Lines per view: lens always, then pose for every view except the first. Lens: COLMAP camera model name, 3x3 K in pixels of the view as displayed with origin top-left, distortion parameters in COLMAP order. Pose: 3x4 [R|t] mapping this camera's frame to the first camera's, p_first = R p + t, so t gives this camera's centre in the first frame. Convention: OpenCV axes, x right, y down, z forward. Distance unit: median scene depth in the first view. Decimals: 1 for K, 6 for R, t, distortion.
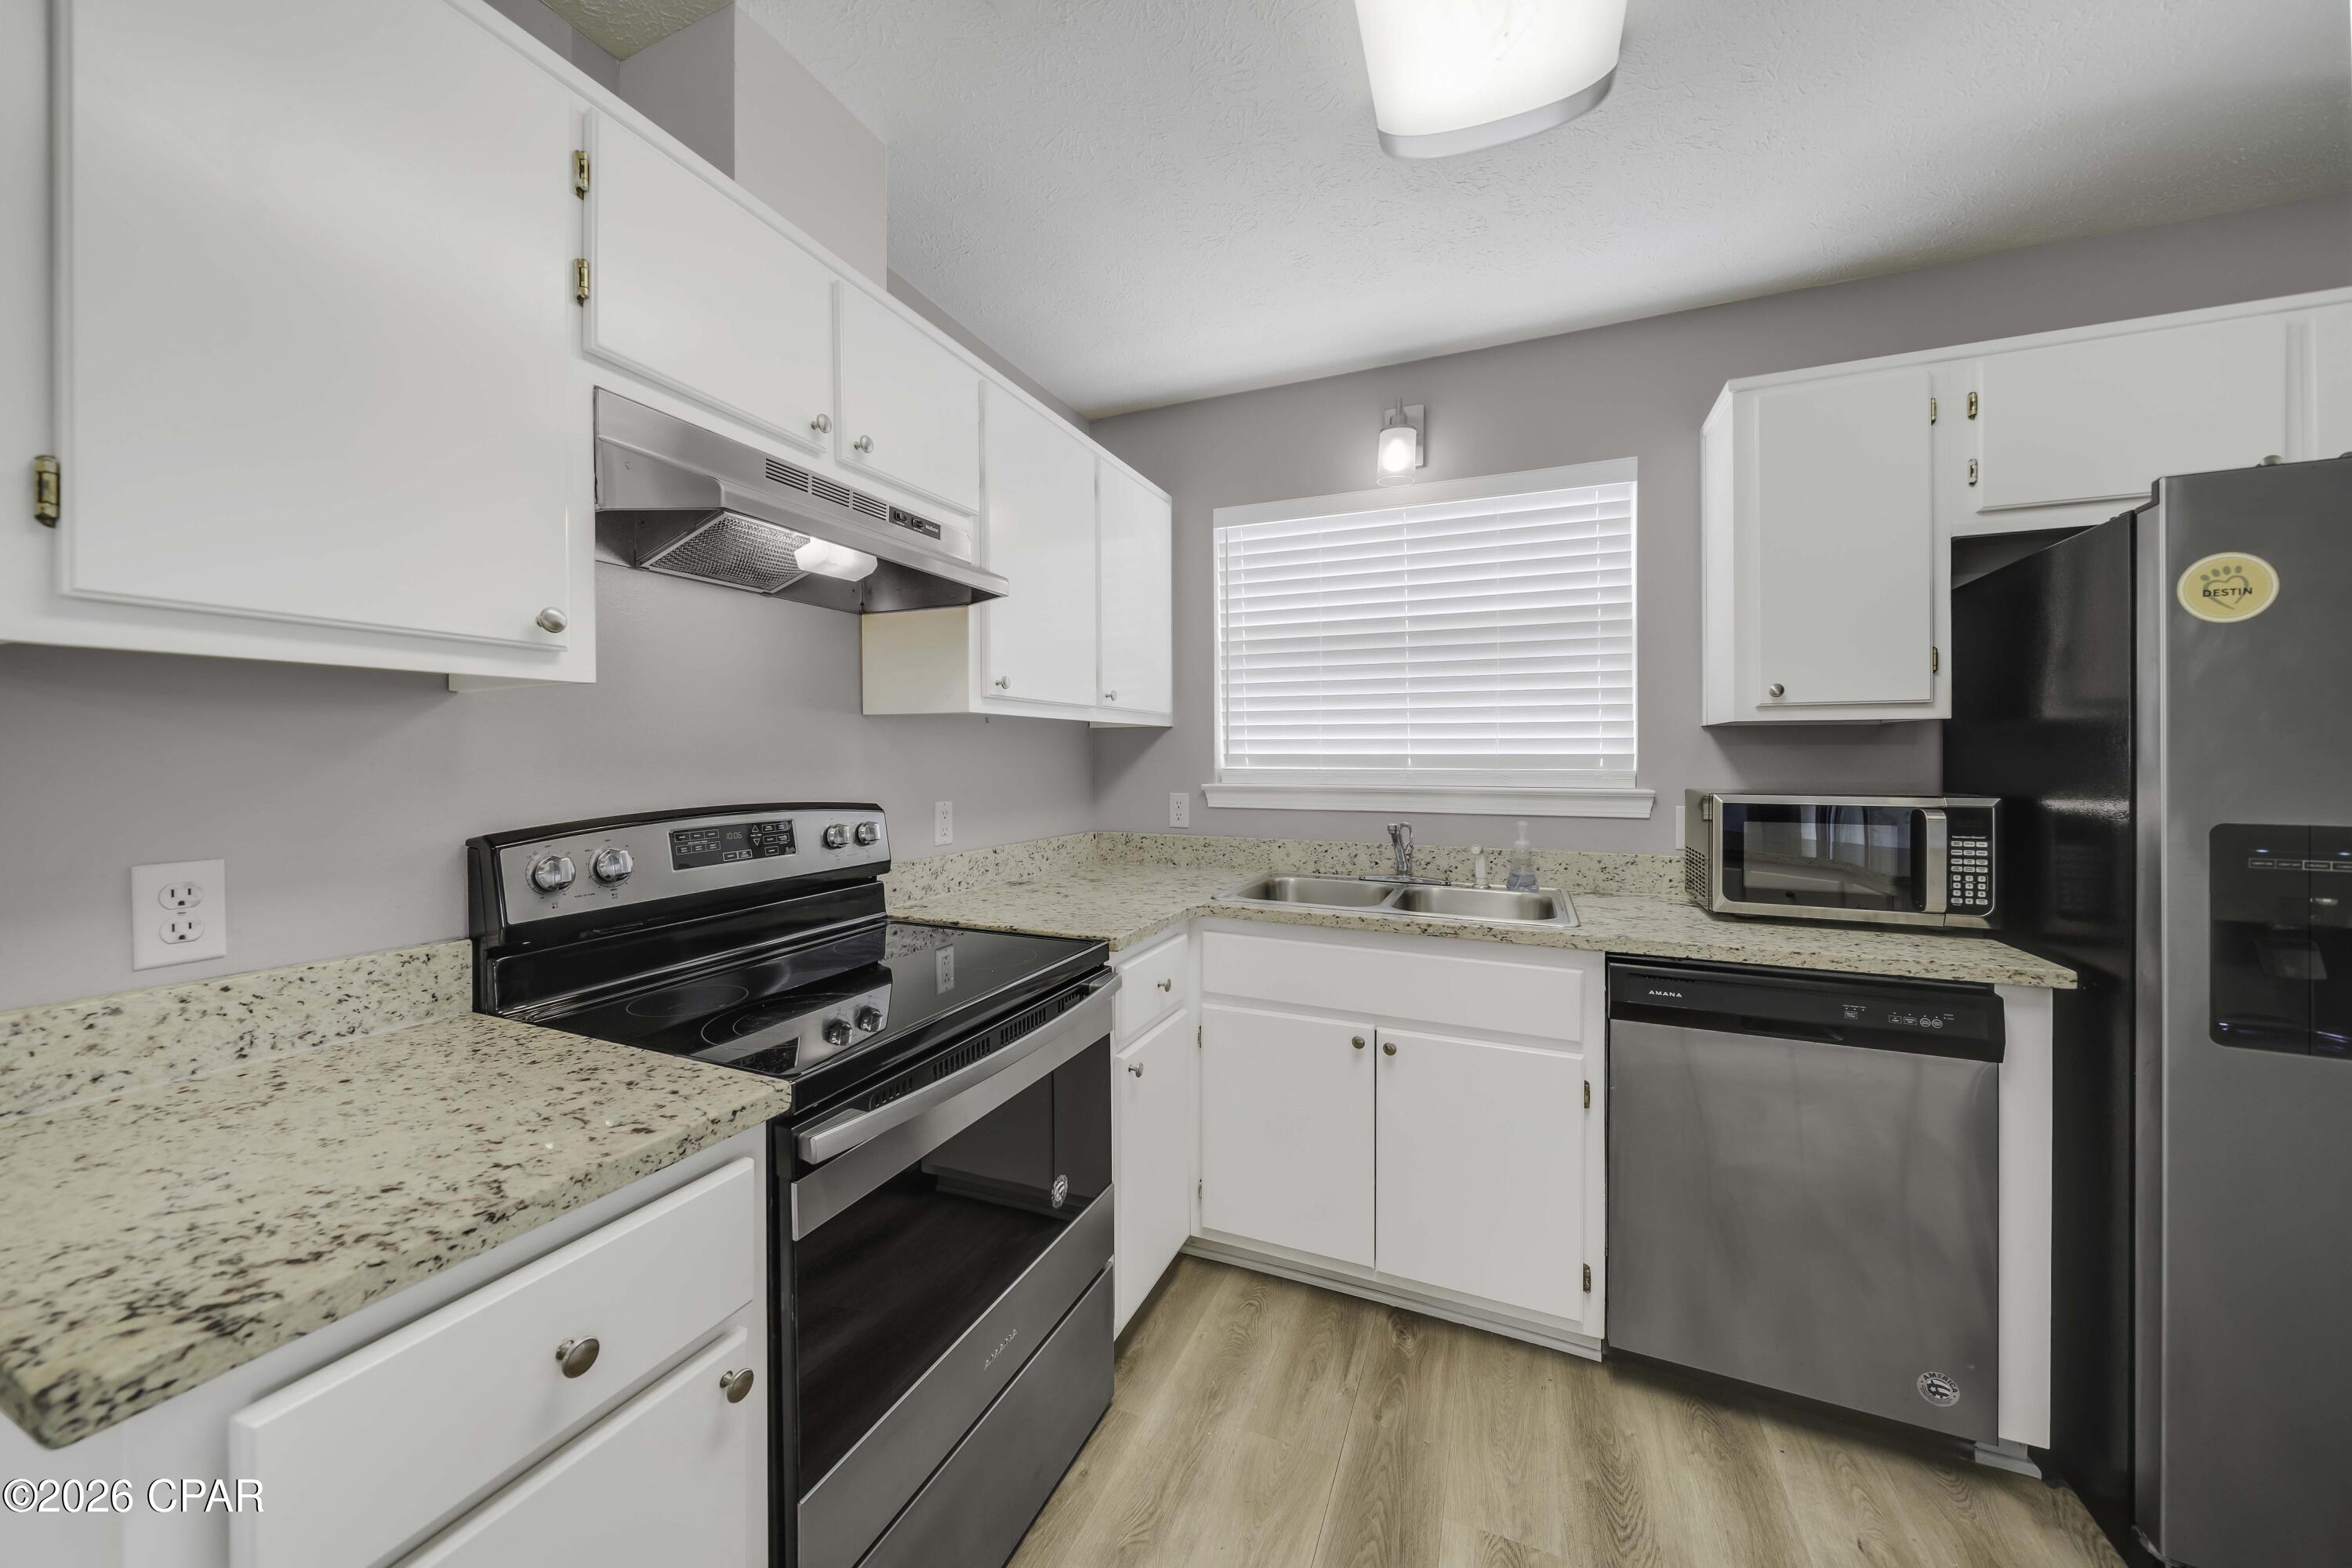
lens RADIAL K [[820.8, 0, 1163.2], [0, 820.8, 770.9], [0, 0, 1]] dist [-0.001319, -0.000280]
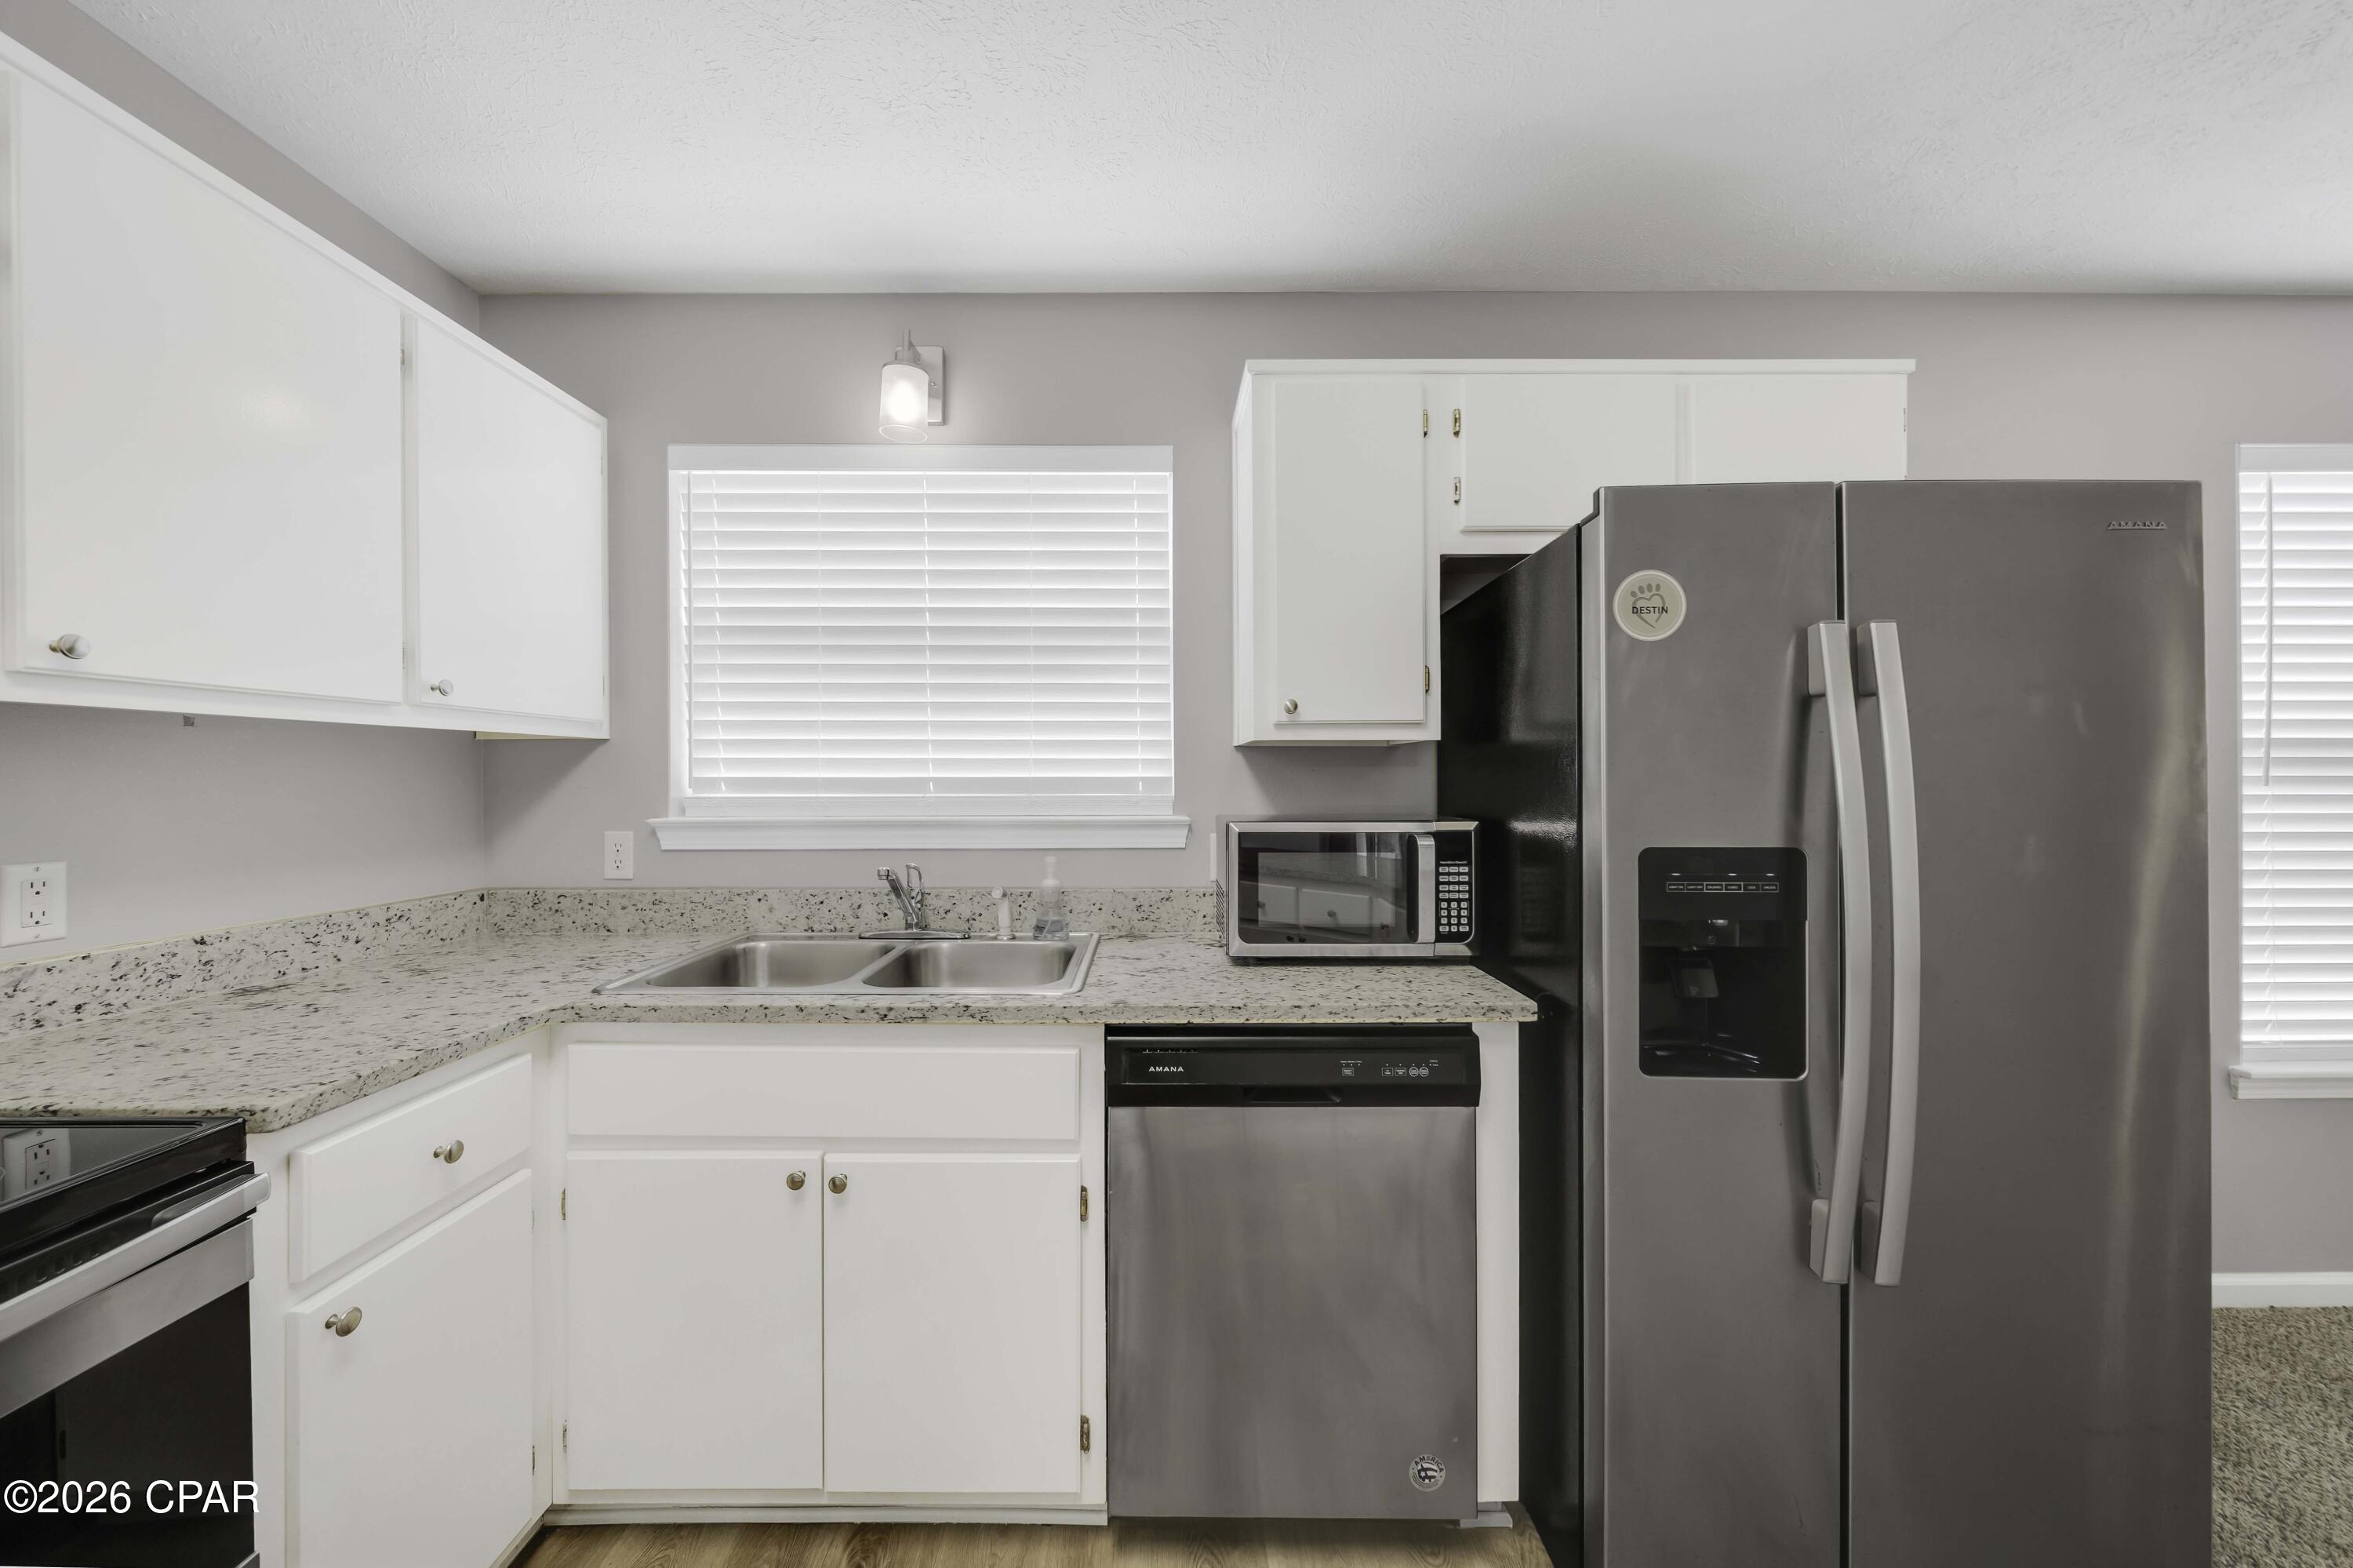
lens RADIAL K [[799.0, 0, 1163.0], [0, 799.0, 803.0], [0, 0, 1]] dist [0.000962, -0.000063]
pose [[0.918956, -0.014626, 0.394088, 0.271459], [0.009823, 0.999851, 0.014203, -0.005238], [-0.394237, -0.009181, 0.918963, 0.245846]]
